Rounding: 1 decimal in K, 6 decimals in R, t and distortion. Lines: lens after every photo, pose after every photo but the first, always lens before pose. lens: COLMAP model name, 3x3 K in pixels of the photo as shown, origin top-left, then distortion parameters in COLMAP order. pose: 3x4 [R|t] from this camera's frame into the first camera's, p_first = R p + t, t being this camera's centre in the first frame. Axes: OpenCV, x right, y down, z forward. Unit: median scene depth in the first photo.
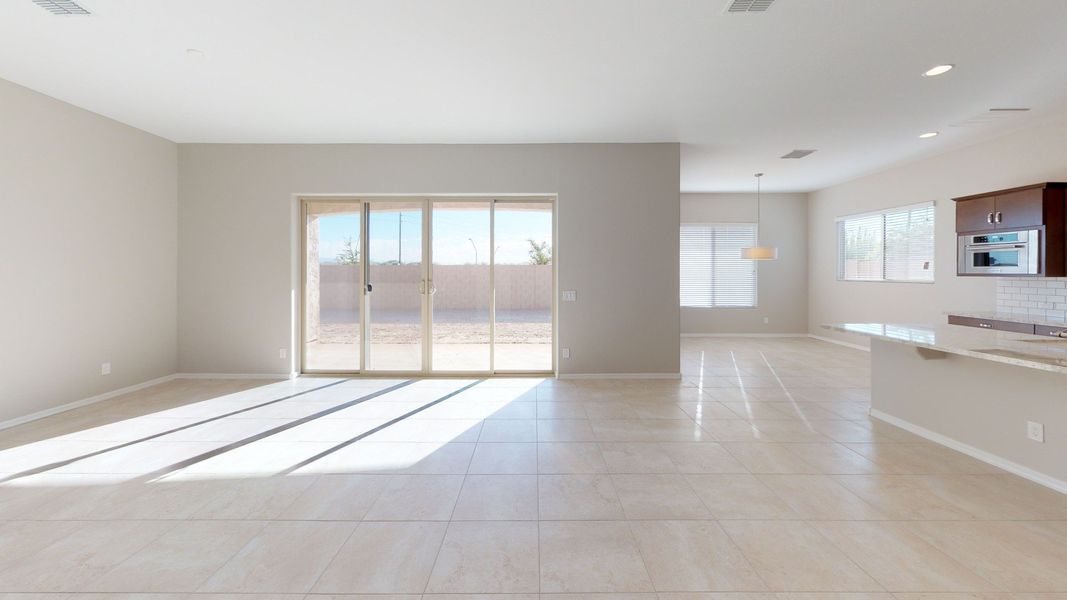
lens RADIAL K [[391.1, 0, 540.3], [0, 391.1, 290.7], [0, 0, 1]] dist [0.002043, -0.000185]
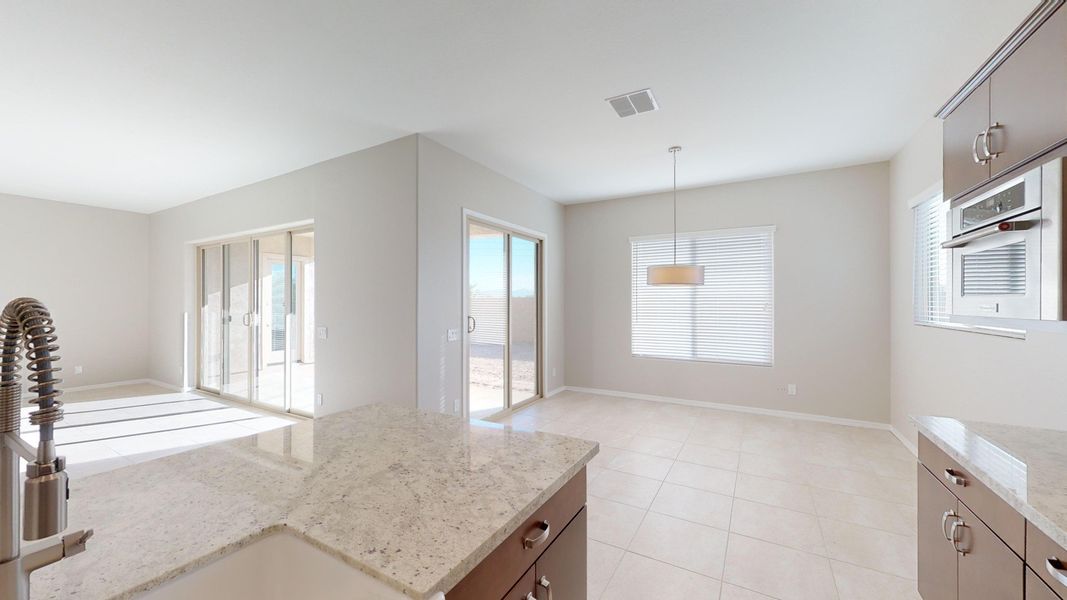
lens RADIAL K [[391.1, 0, 528.7], [0, 391.1, 299.7], [0, 0, 1]] dist [0.002043, -0.000185]
pose [[0.855912, -0.004184, -0.517104, 0.881506], [-0.026553, 0.998293, -0.052028, -0.026925], [0.516438, 0.058262, 0.854340, 0.471451]]
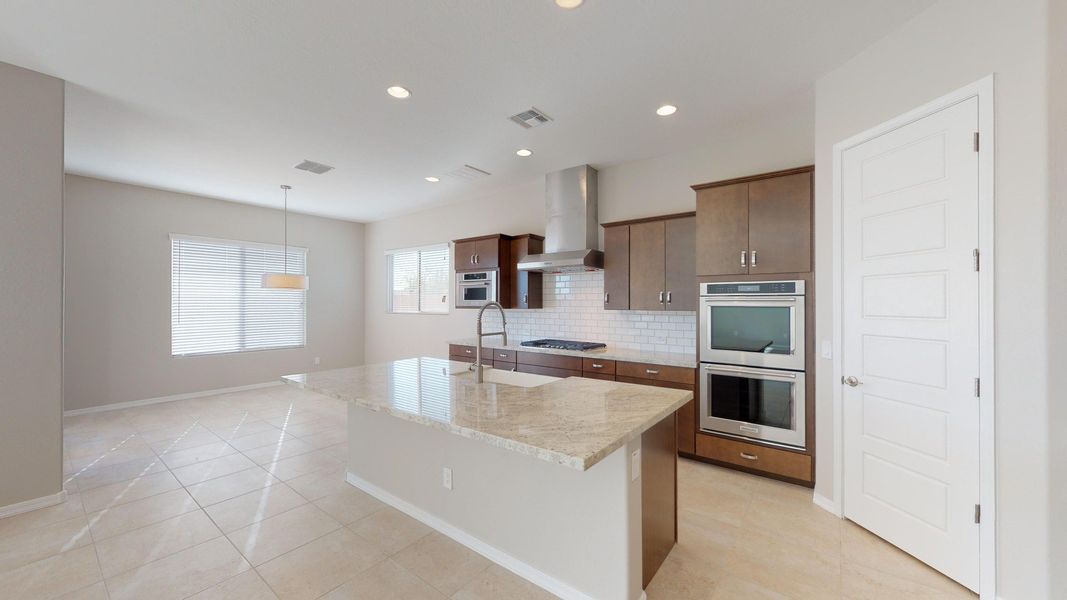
lens RADIAL K [[391.1, 0, 540.4], [0, 391.1, 302.2], [0, 0, 1]] dist [0.002043, -0.000185]
pose [[0.614824, 0.001271, 0.788663, 0.318706], [0.039105, 0.998720, -0.032095, -0.009318], [-0.787694, 0.050574, 0.613988, 0.113665]]
